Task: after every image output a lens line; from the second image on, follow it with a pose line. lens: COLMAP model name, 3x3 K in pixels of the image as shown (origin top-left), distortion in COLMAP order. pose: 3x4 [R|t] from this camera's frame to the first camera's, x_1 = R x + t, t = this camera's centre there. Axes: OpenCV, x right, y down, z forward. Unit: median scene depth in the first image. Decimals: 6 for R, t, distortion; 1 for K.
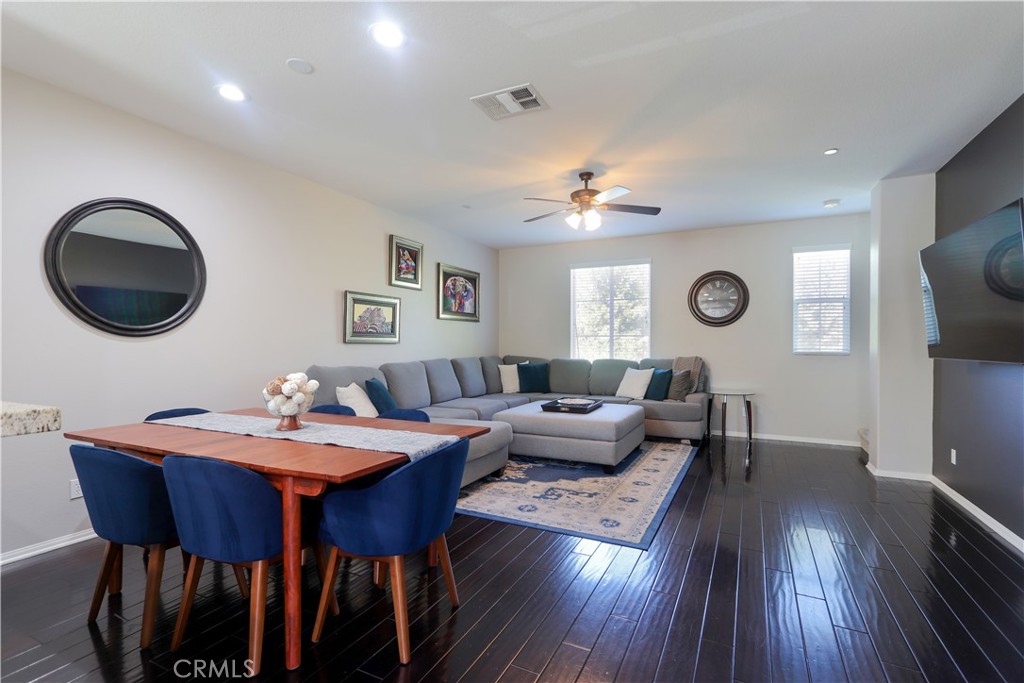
lens RADIAL K [[475.9, 0, 511.6], [0, 475.9, 345.7], [0, 0, 1]] dist [0.004995, 0.000637]
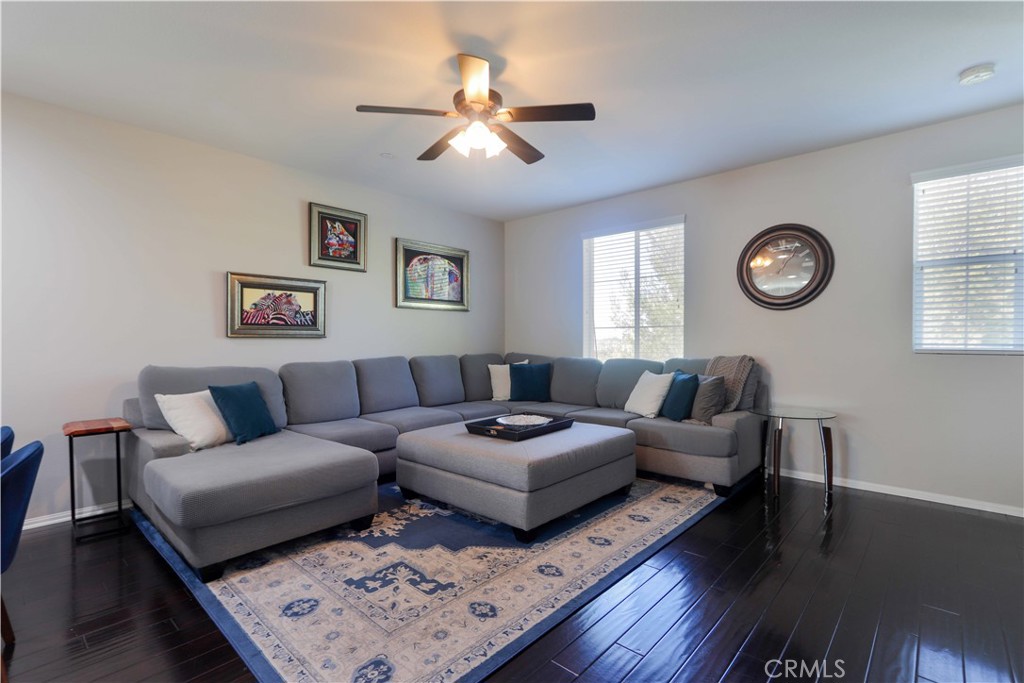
lens RADIAL K [[475.9, 0, 513.0], [0, 475.9, 347.9], [0, 0, 1]] dist [0.004995, 0.000637]
pose [[0.964244, 0.001184, -0.265015, 0.275591], [0.002265, 0.999917, 0.012708, 0.002646], [0.265008, -0.012854, 0.964161, 0.298570]]
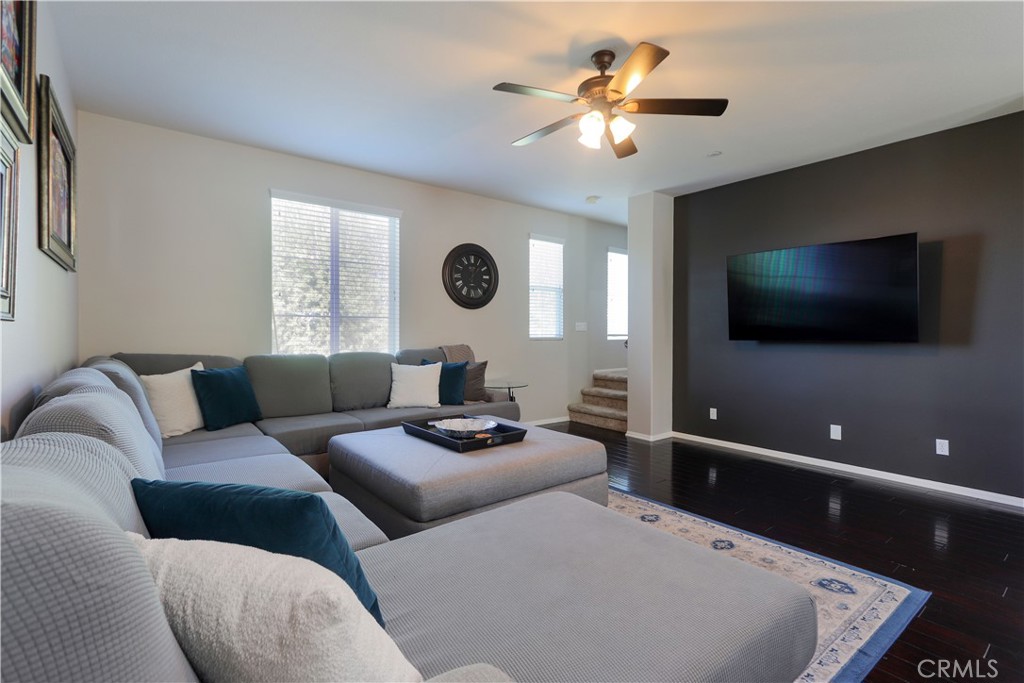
lens RADIAL K [[475.9, 0, 514.1], [0, 475.9, 333.4], [0, 0, 1]] dist [0.004995, 0.000637]
pose [[0.422602, -0.001938, 0.906313, -0.345024], [0.001275, 0.999998, 0.001544, 0.002137], [-0.906314, 0.000503, 0.422604, 0.629059]]
